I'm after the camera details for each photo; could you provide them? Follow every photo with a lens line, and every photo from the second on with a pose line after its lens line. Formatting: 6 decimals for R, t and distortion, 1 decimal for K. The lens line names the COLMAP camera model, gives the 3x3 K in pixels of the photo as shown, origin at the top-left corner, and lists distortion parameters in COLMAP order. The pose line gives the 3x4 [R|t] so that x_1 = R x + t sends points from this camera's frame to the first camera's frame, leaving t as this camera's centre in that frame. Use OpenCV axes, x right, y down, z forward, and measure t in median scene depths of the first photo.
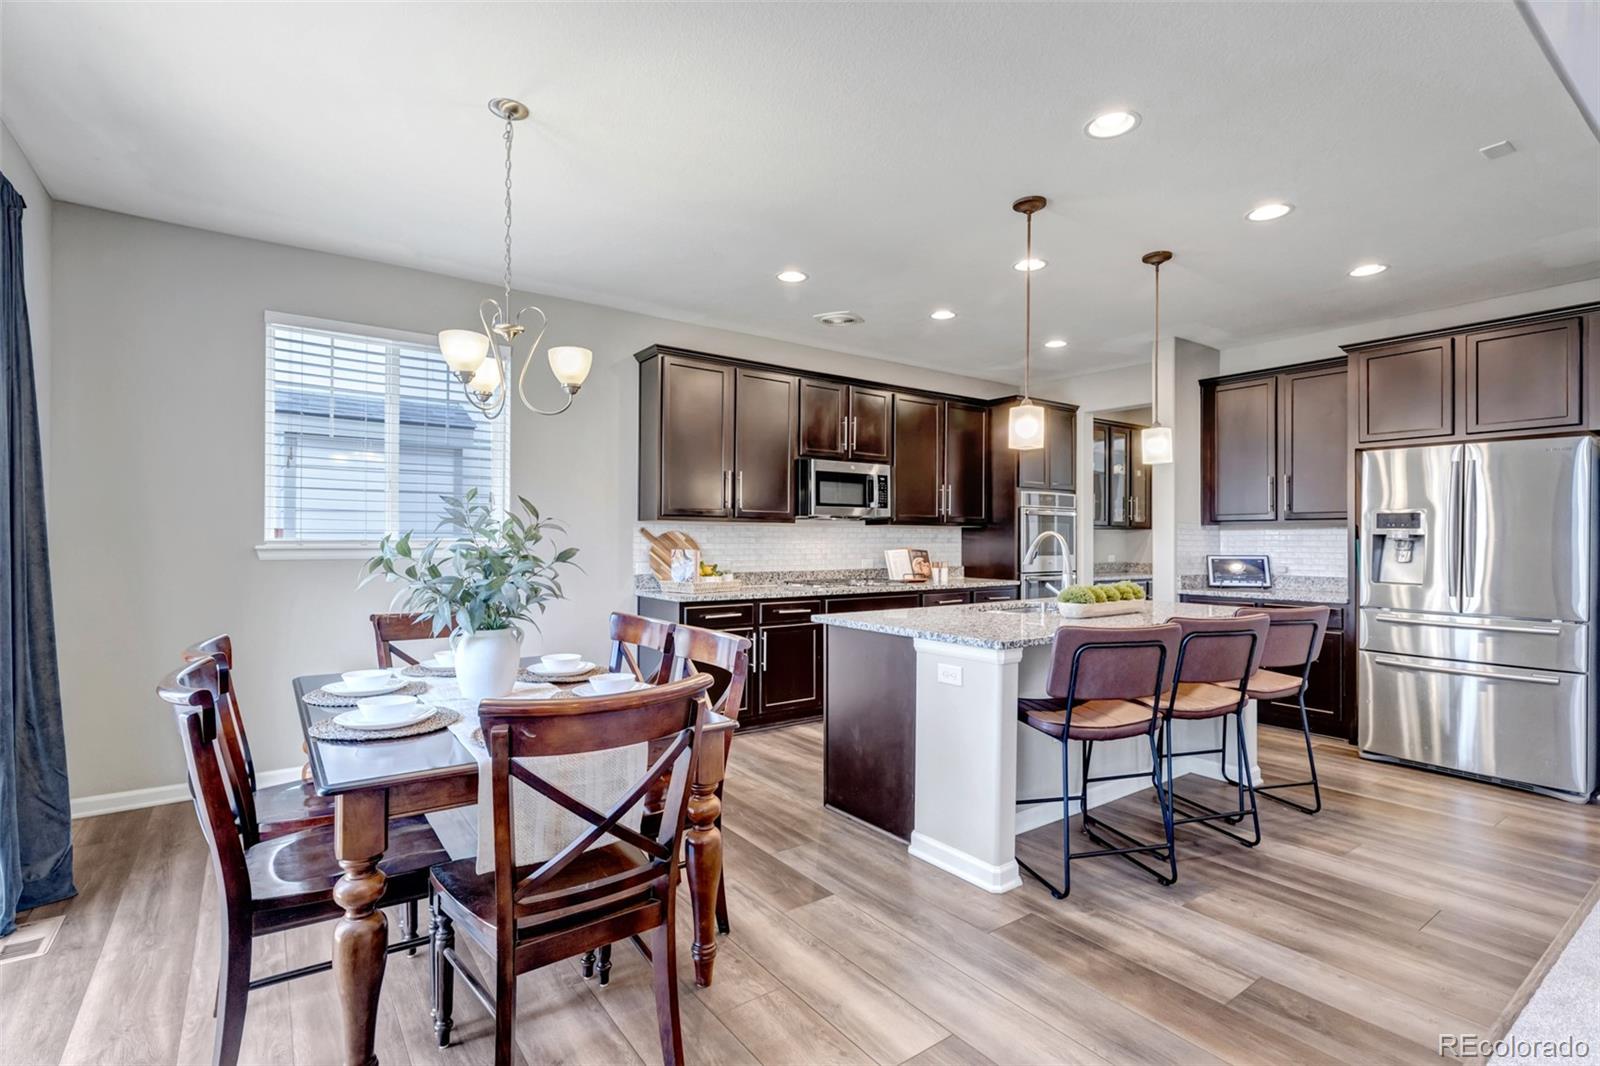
lens RADIAL K [[748.3, 0, 796.6], [0, 748.3, 534.5], [0, 0, 1]] dist [0.003548, -0.000444]
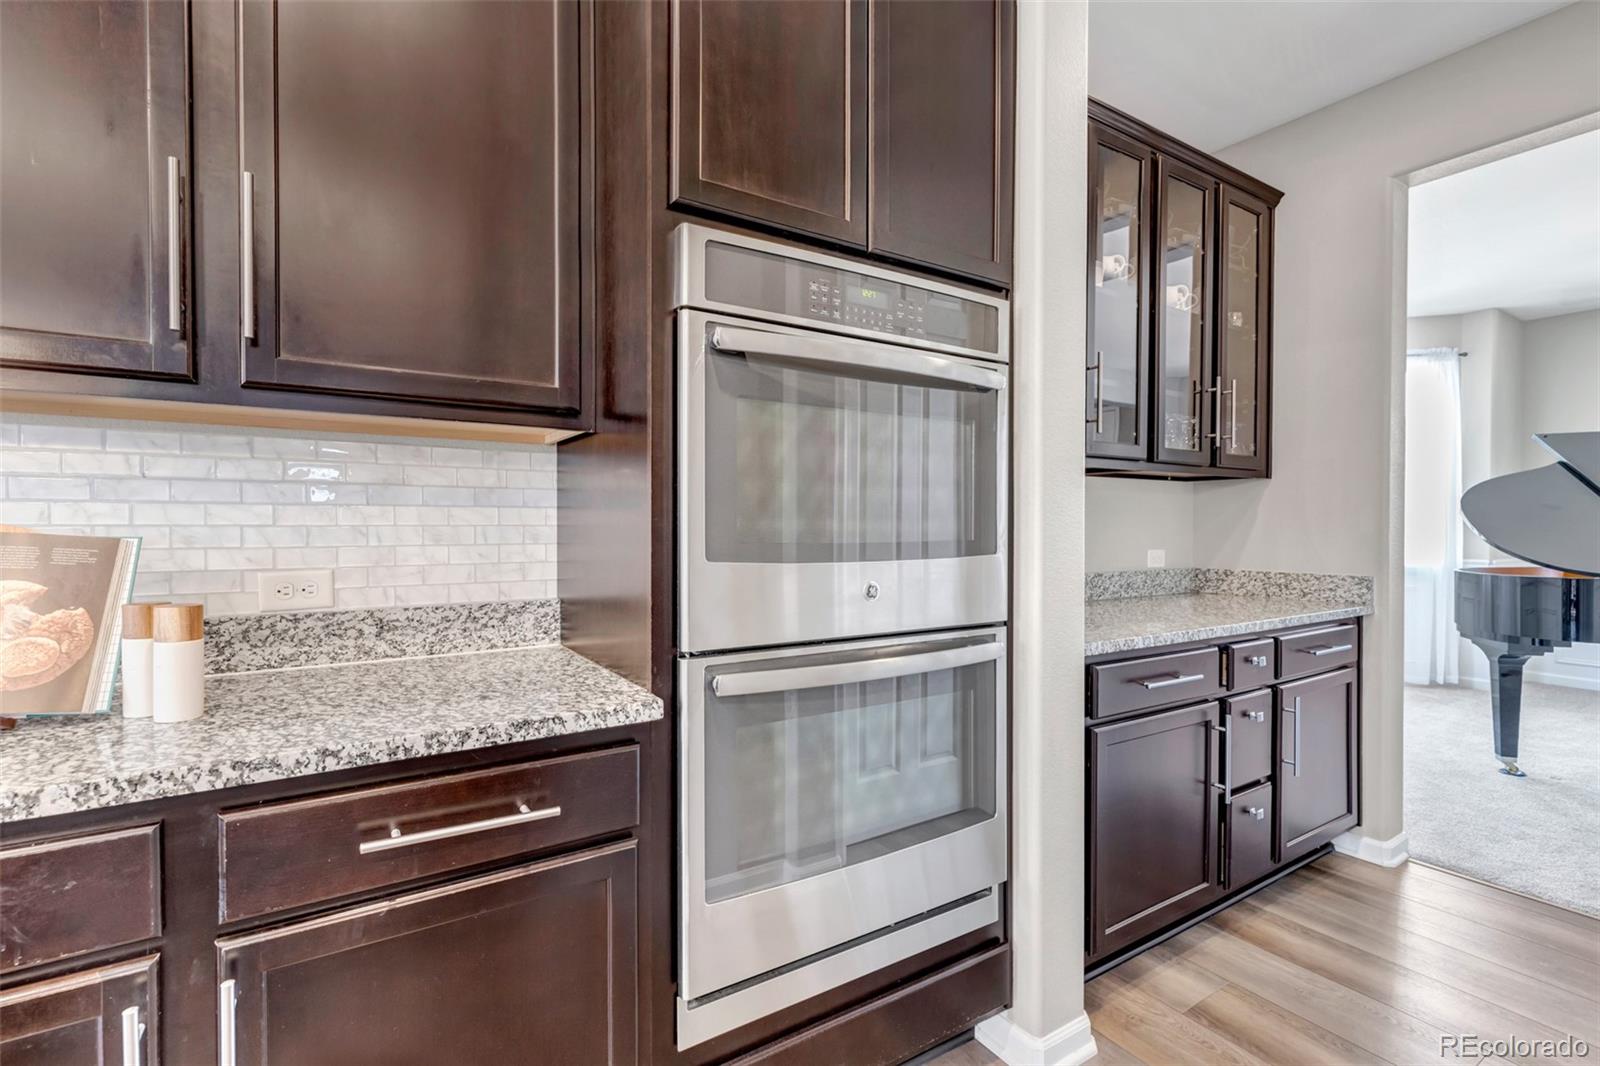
lens RADIAL K [[726.6, 0, 793.0], [0, 726.6, 533.3], [0, 0, 1]] dist [-0.000714, 0.000409]
pose [[0.998253, -0.002607, -0.059019, 0.535058], [0.003577, 0.999860, 0.016336, 0.027345], [0.058968, -0.016519, 0.998123, 1.285615]]
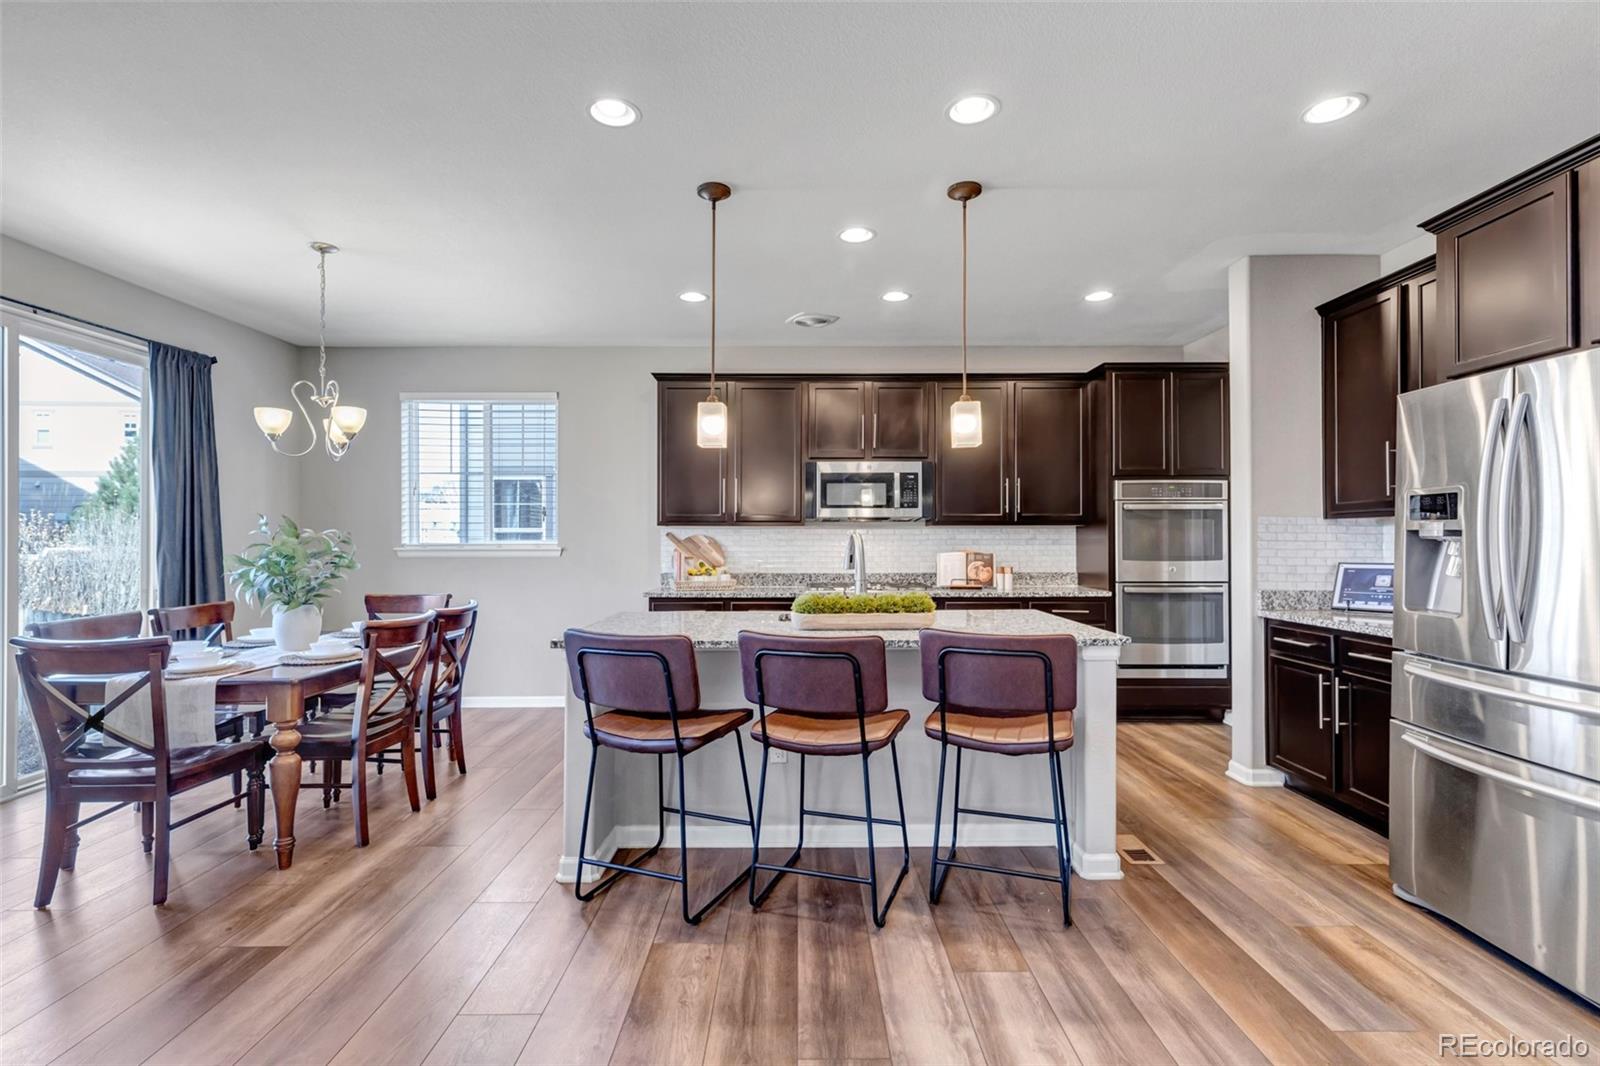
lens RADIAL K [[738.8, 0, 800.0], [0, 738.8, 533.0], [0, 0, 1]] dist [0.002316, -0.000457]
pose [[0.811338, -0.010935, -0.584475, 0.772383], [0.008305, 0.999940, -0.007180, 0.001939], [0.584518, 0.000971, 0.811380, 0.241028]]
